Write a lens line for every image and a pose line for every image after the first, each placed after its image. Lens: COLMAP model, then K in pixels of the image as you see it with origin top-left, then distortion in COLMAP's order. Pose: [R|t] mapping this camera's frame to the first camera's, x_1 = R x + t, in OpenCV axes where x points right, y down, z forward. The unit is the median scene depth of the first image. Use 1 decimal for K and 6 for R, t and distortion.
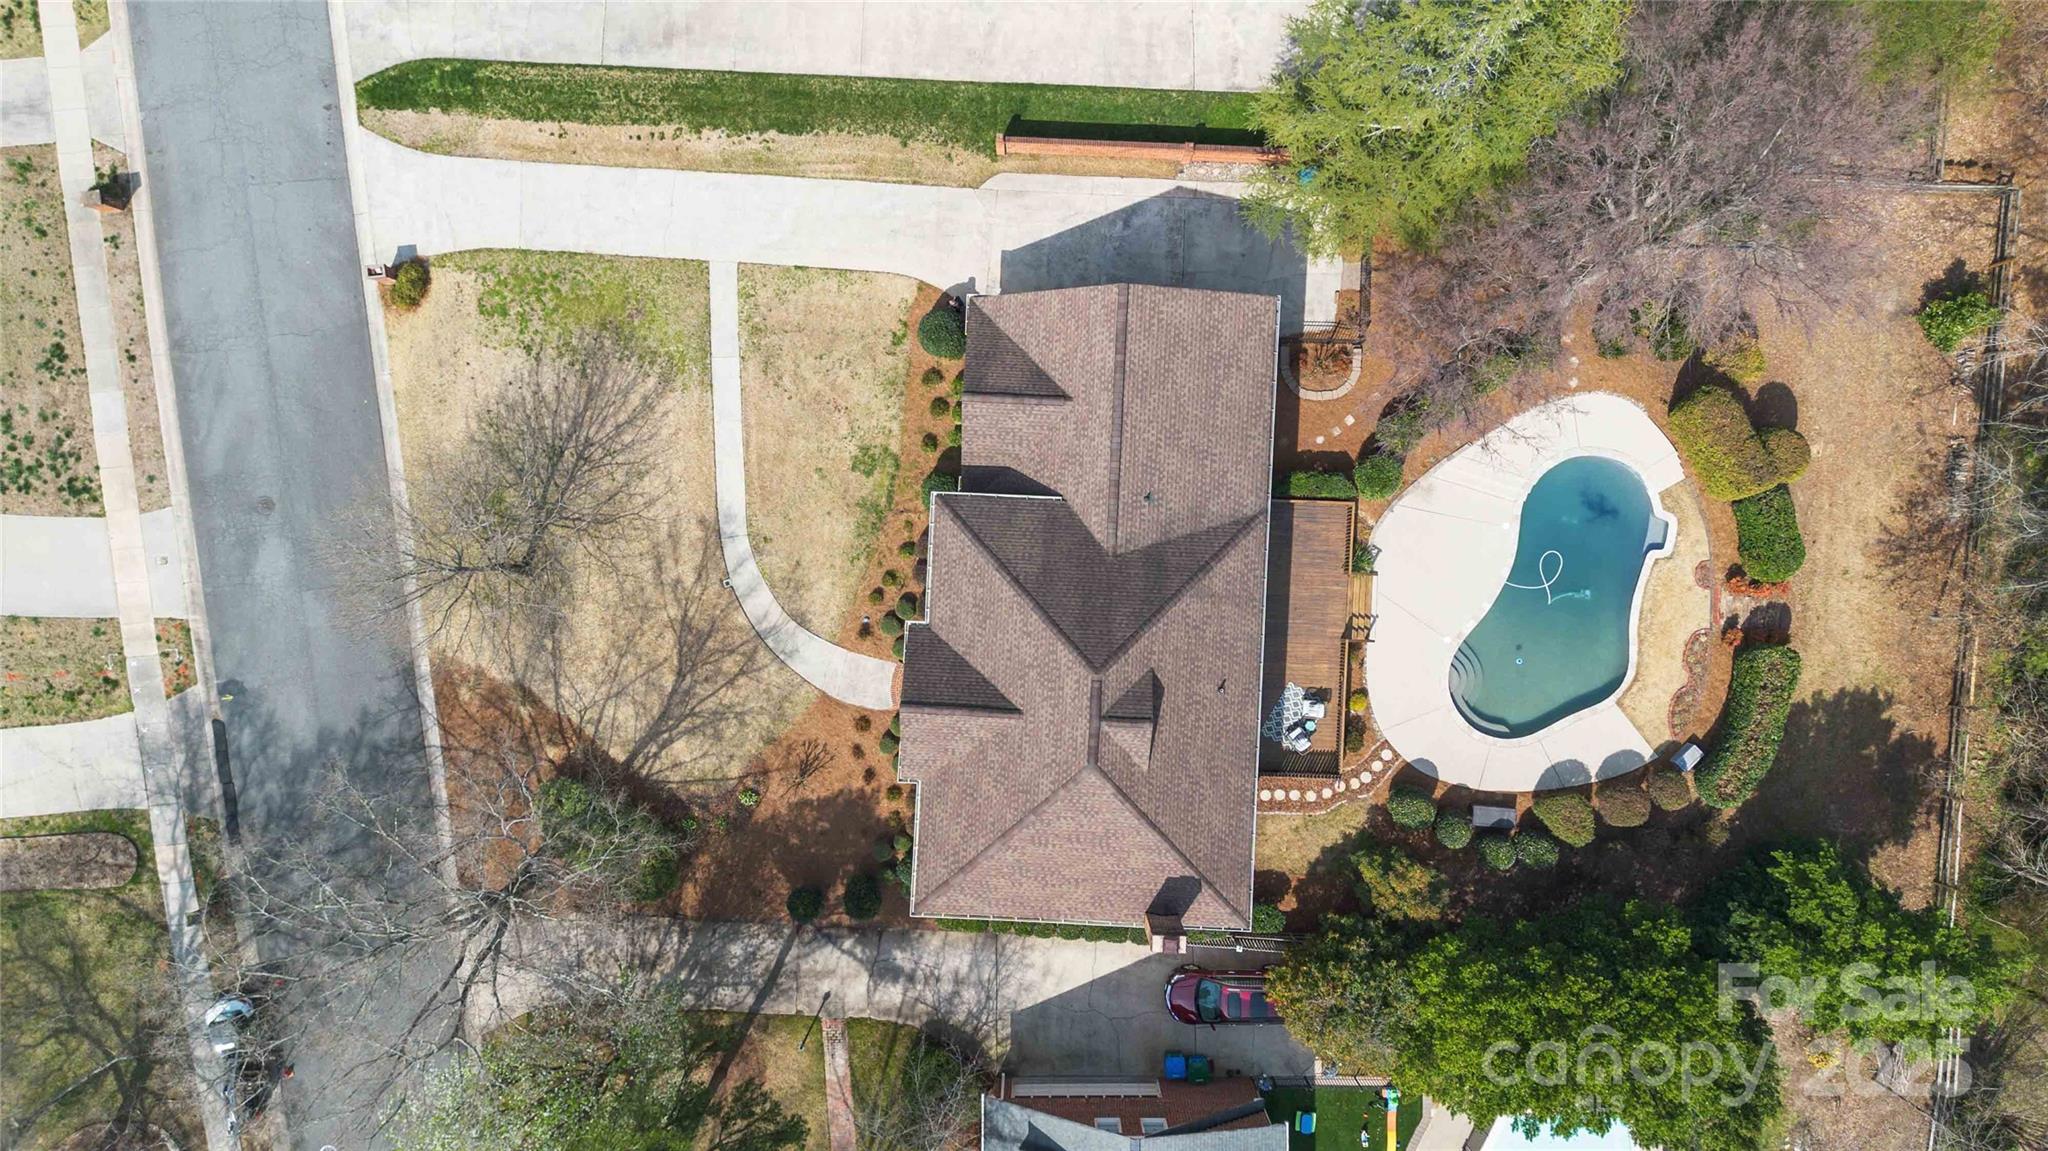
lens RADIAL K [[1452.6, 0, 1033.3], [0, 1452.6, 577.7], [0, 0, 1]] dist [0.055011, -0.013860]
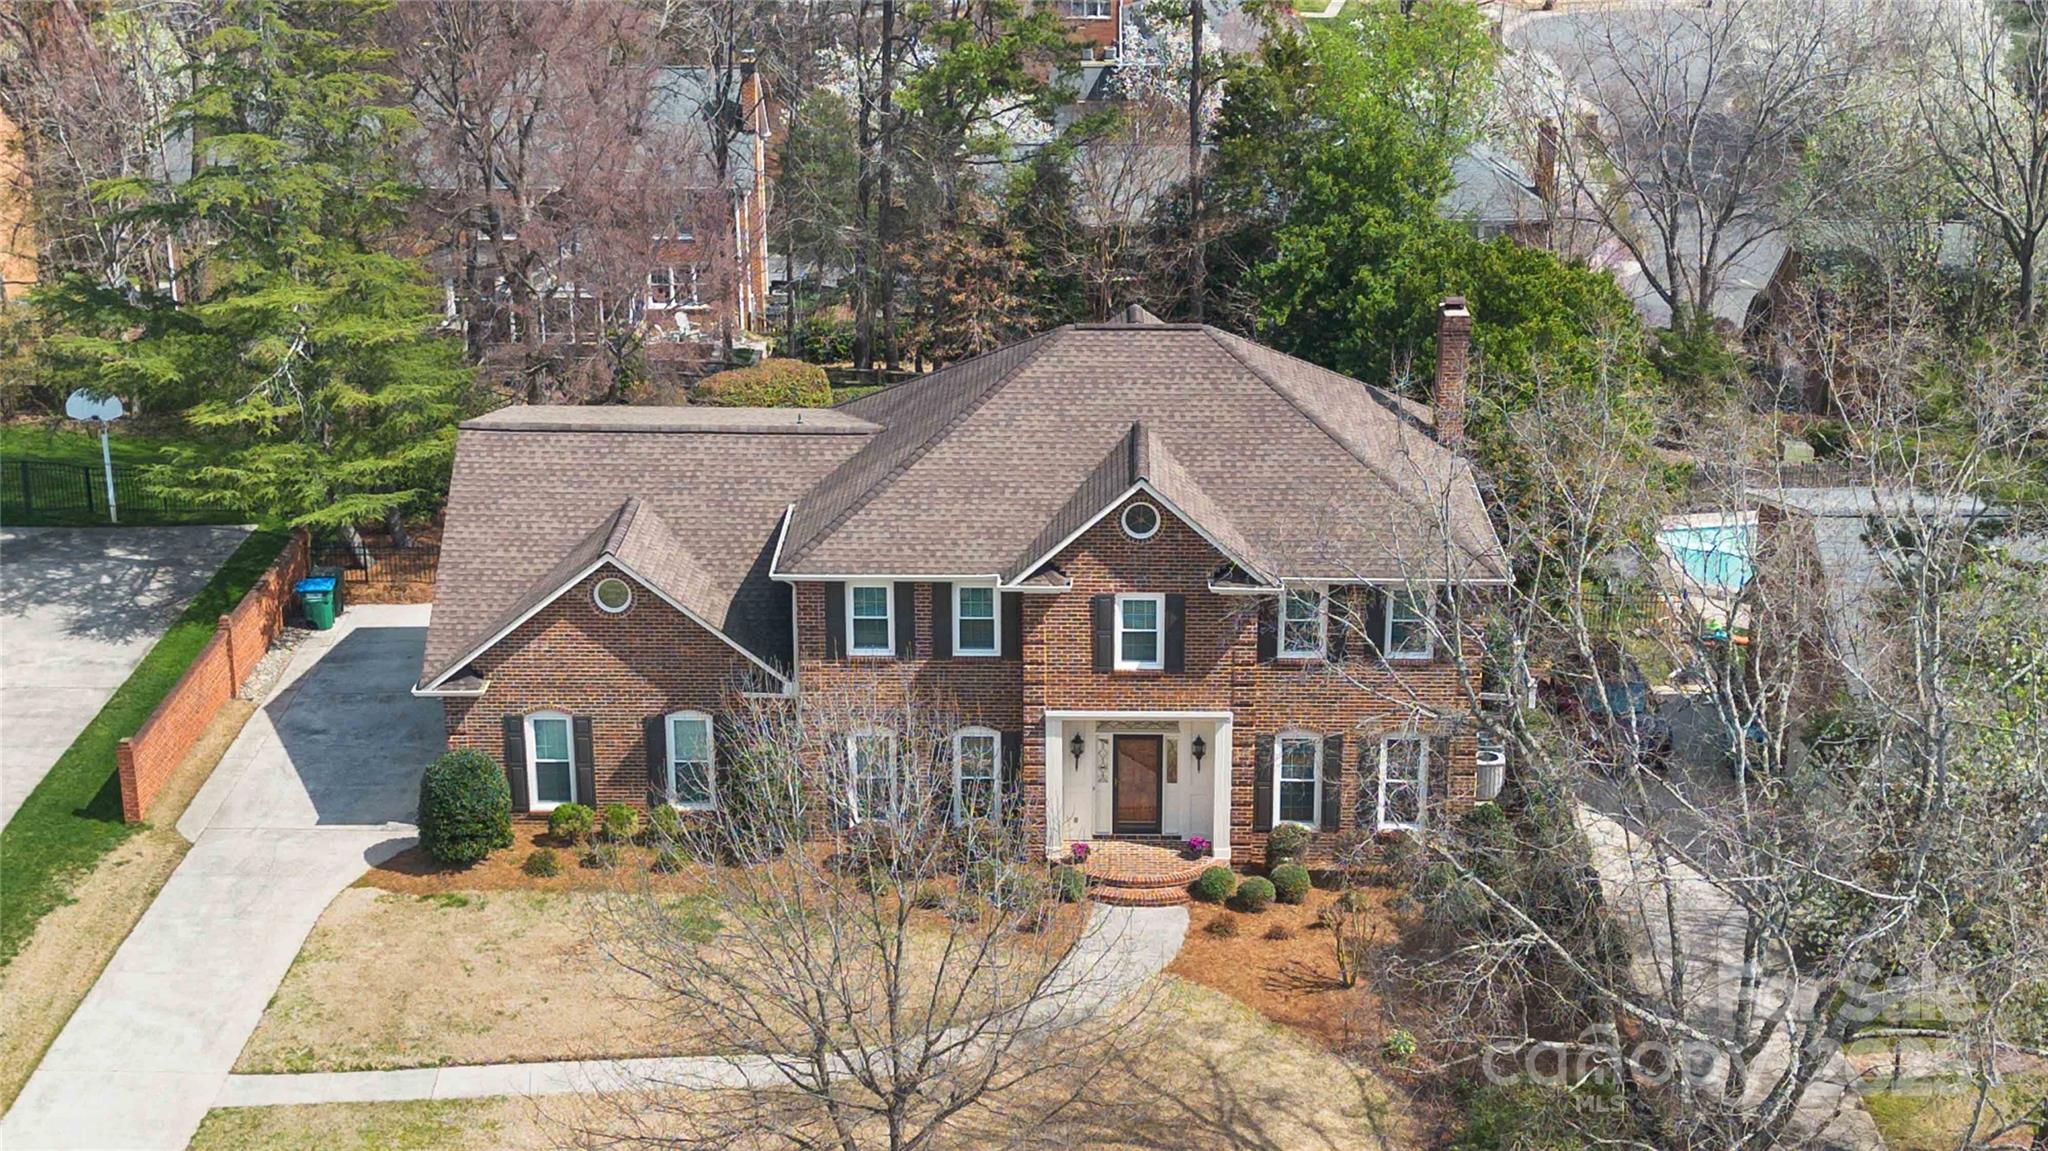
lens RADIAL K [[2884.3, 0, 1031.1], [0, 2884.3, 587.6], [0, 0, 1]] dist [0.111935, 0.000000]
pose [[-0.032503, -0.327915, 0.944148, -1.006969], [0.999457, -0.015765, 0.028932, 0.008837], [0.005398, 0.944576, 0.328249, 0.559278]]
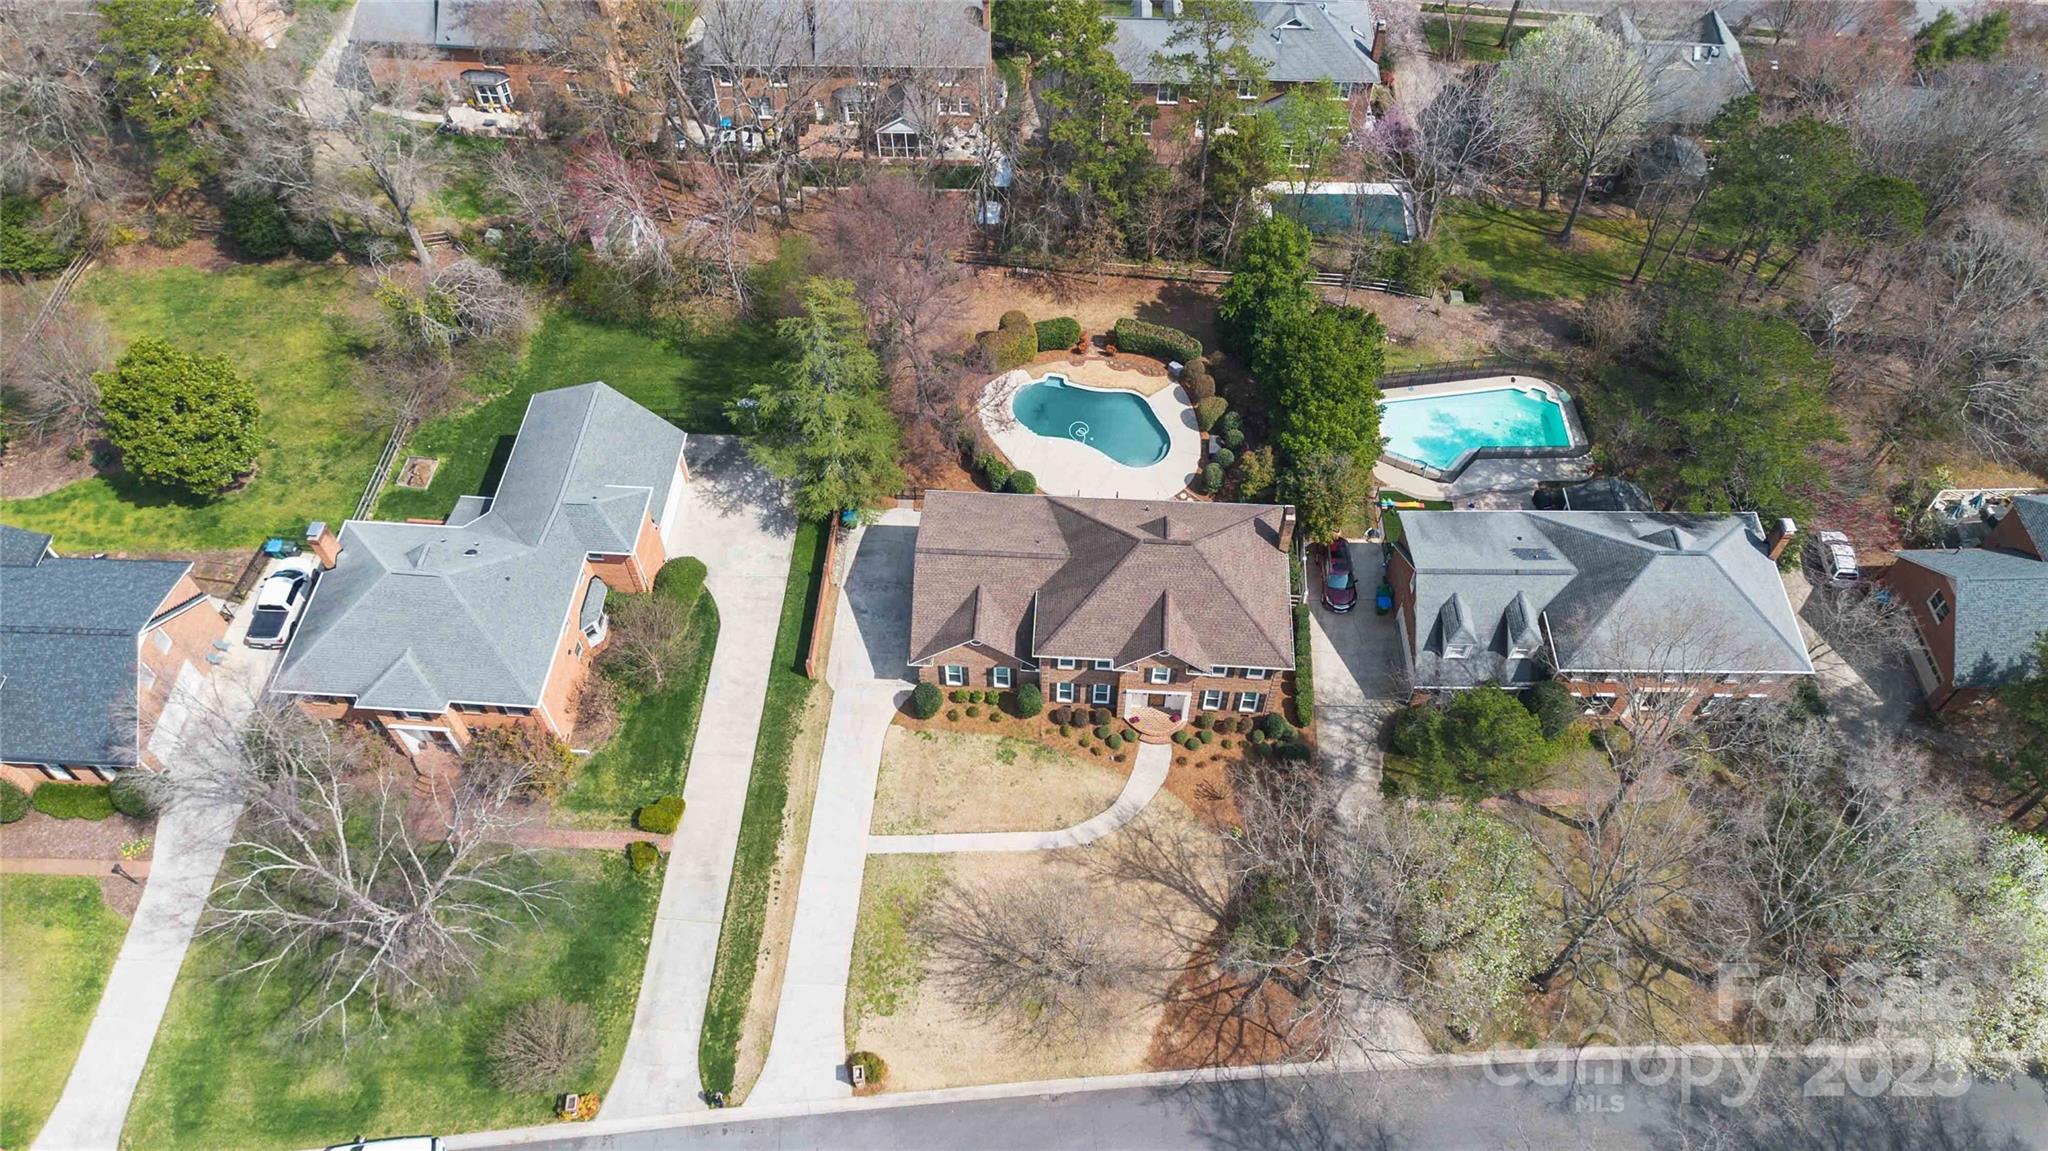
lens RADIAL K [[1452.6, 0, 1029.3], [0, 1452.6, 553.8], [0, 0, 1]] dist [0.055011, -0.013860]
pose [[0.011854, -0.800989, 0.598562, -0.841953], [0.999893, 0.004382, -0.013937, -0.036055], [0.008540, 0.598663, 0.800955, -0.332116]]
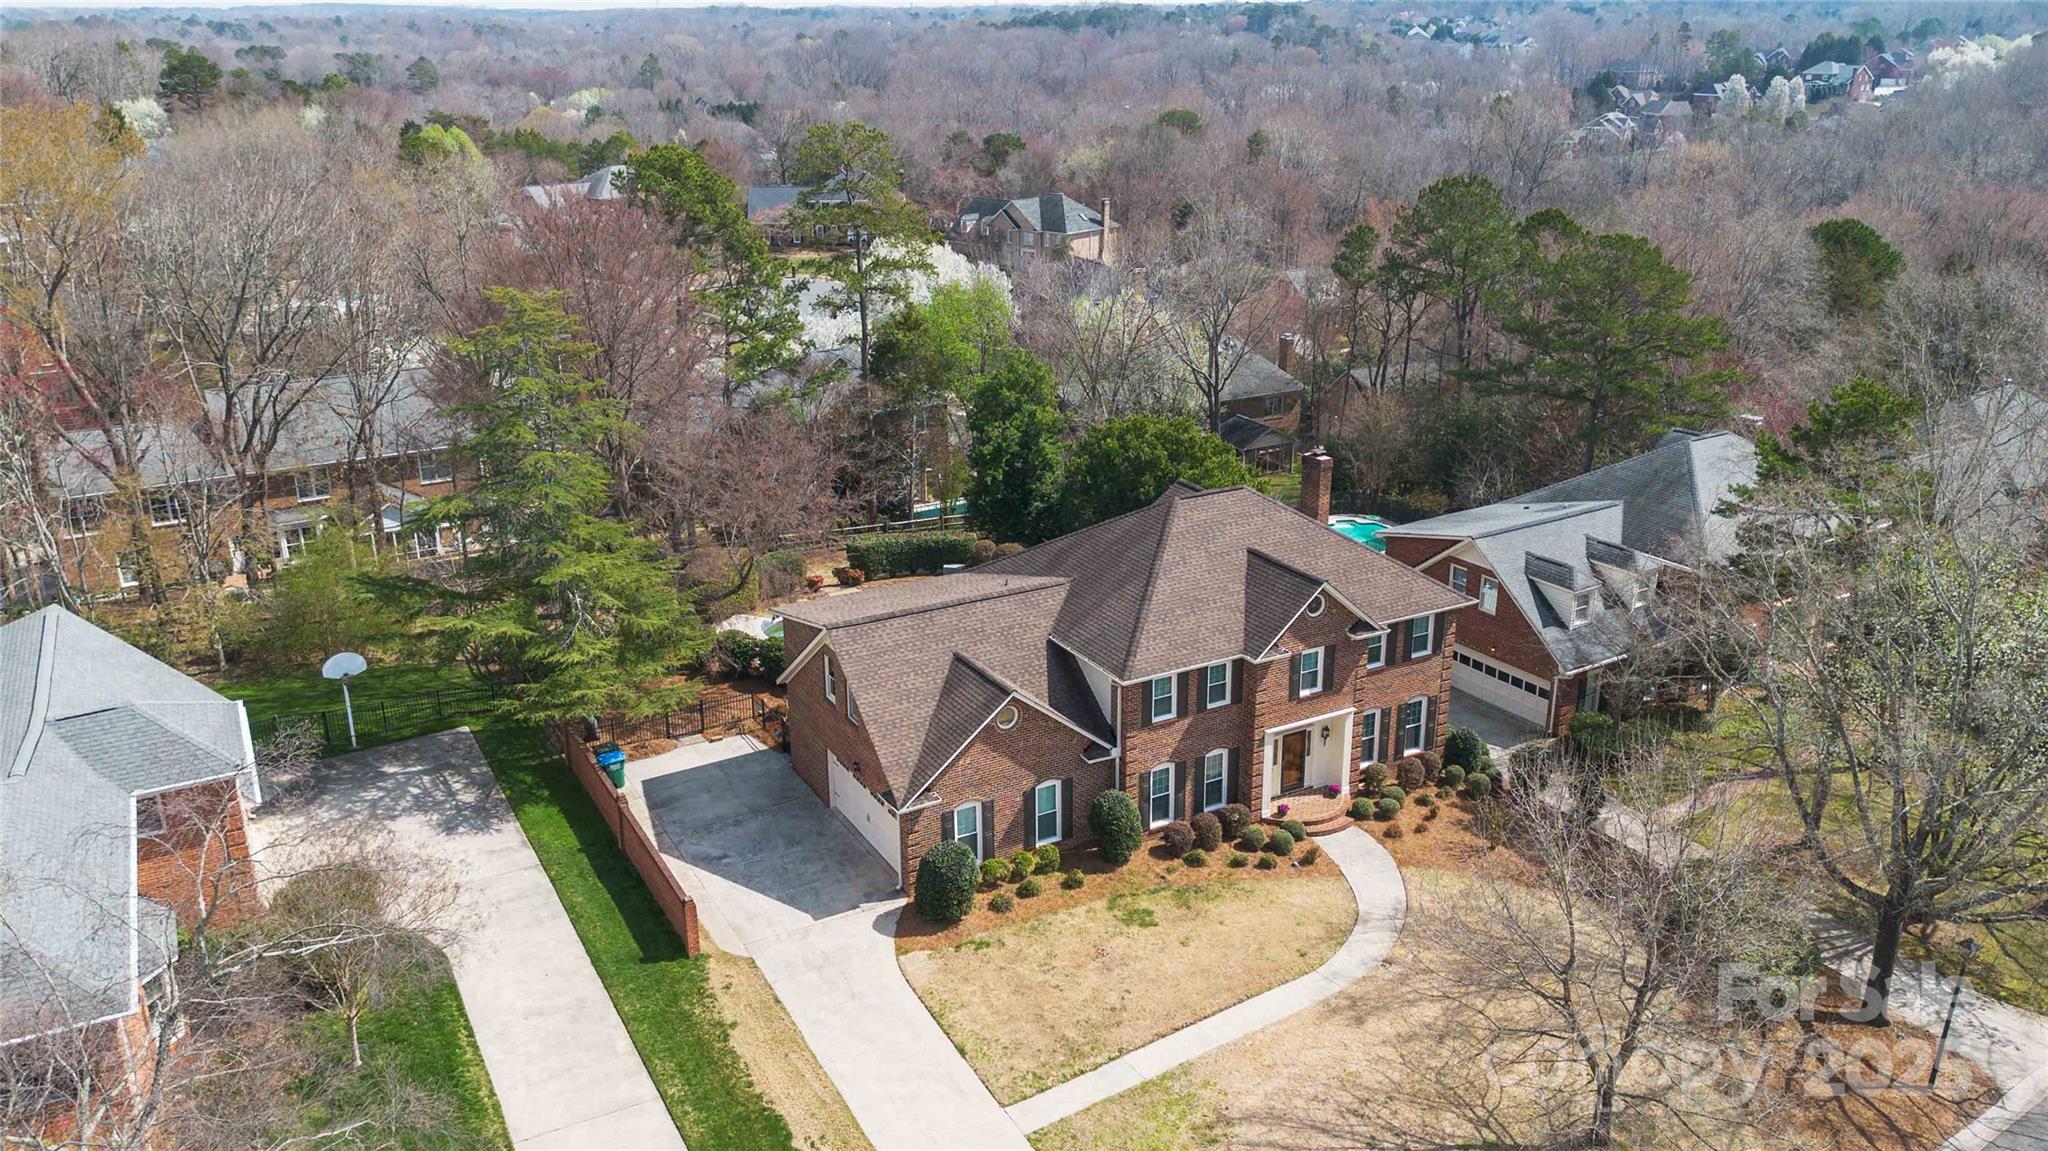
lens RADIAL K [[1556.2, 0, 1020.8], [0, 1556.2, 575.6], [0, 0, 1]] dist [0.082471, -0.000606]
pose [[-0.524873, -0.270140, 0.807176, -0.695661], [0.850951, -0.188573, 0.490227, -0.500249], [0.019781, 0.944174, 0.328852, 0.549230]]
